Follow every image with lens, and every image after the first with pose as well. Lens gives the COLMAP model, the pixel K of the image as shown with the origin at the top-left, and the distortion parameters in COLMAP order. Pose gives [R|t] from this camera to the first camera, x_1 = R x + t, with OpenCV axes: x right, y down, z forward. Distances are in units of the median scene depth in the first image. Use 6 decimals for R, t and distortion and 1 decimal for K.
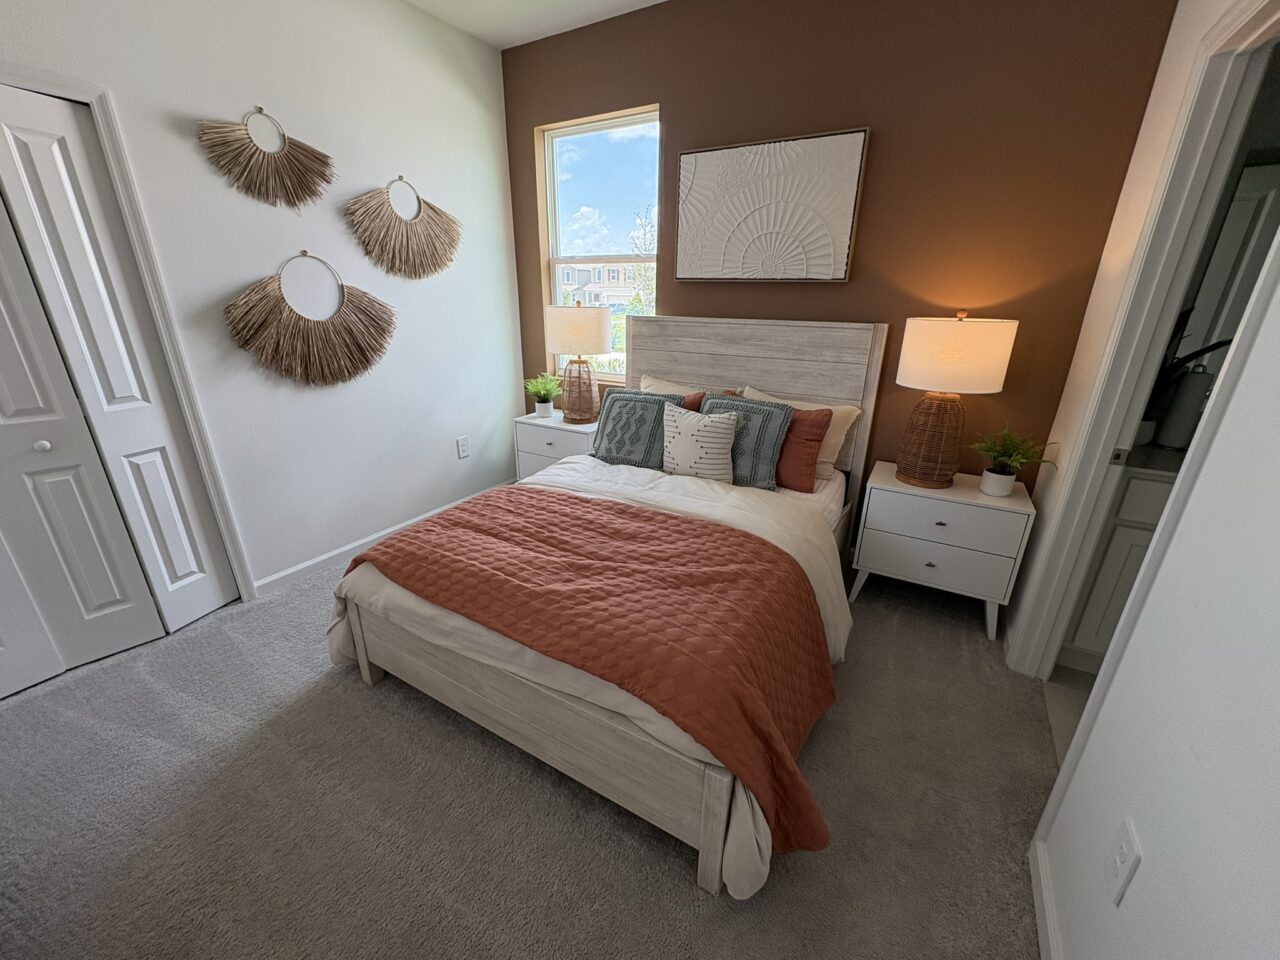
lens RADIAL K [[508.4, 0, 640.0], [0, 508.4, 478.4], [0, 0, 1]] dist [0.003425, -0.000010]
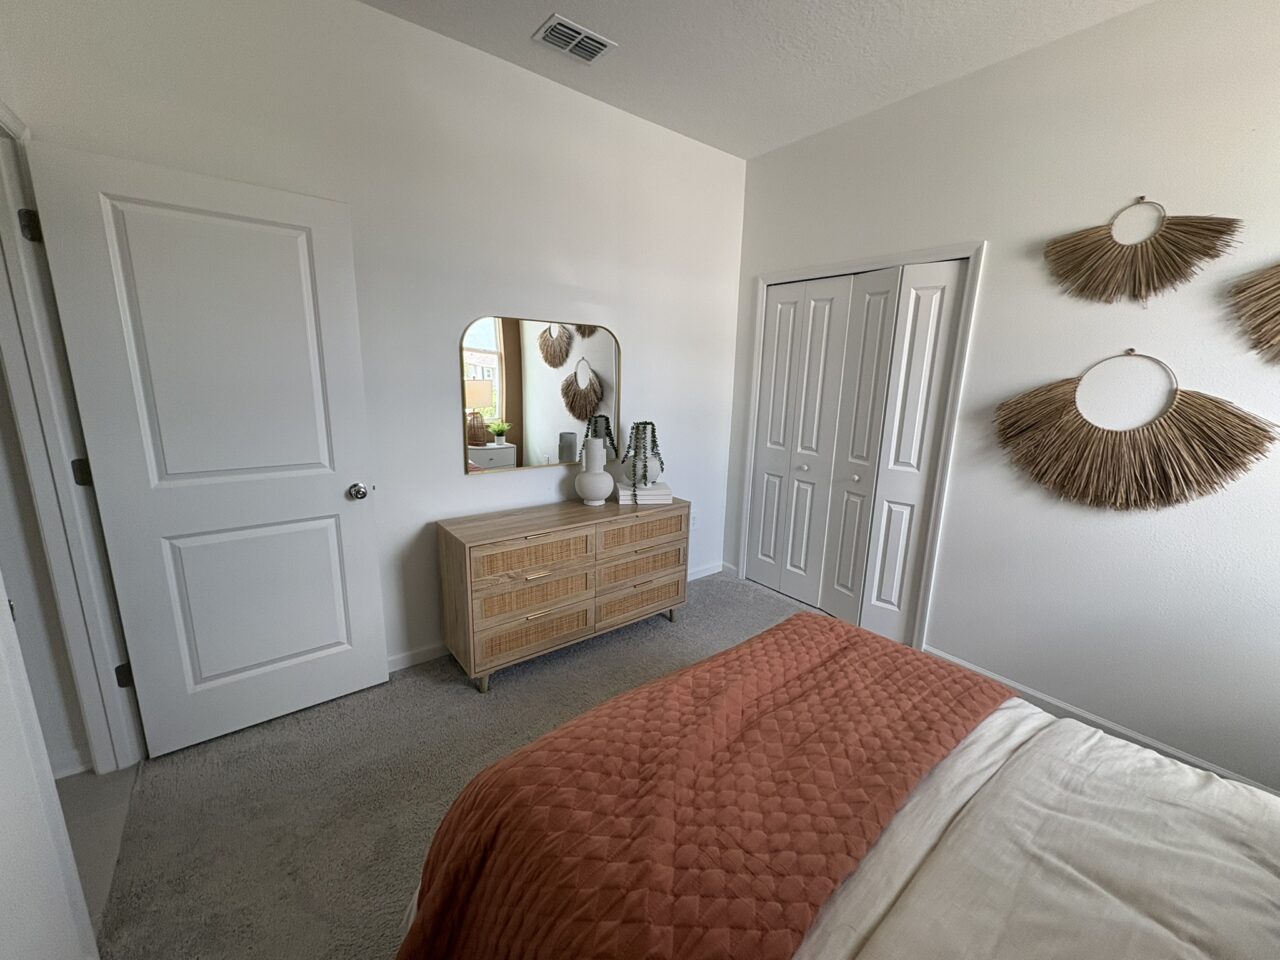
lens RADIAL K [[508.4, 0, 641.1], [0, 508.4, 479.2], [0, 0, 1]] dist [0.003425, -0.000010]
pose [[-0.354285, 0.178081, -0.918025, 0.434313], [-0.351346, 0.884427, 0.307156, -0.252341], [0.866625, 0.431365, -0.250771, 0.652987]]
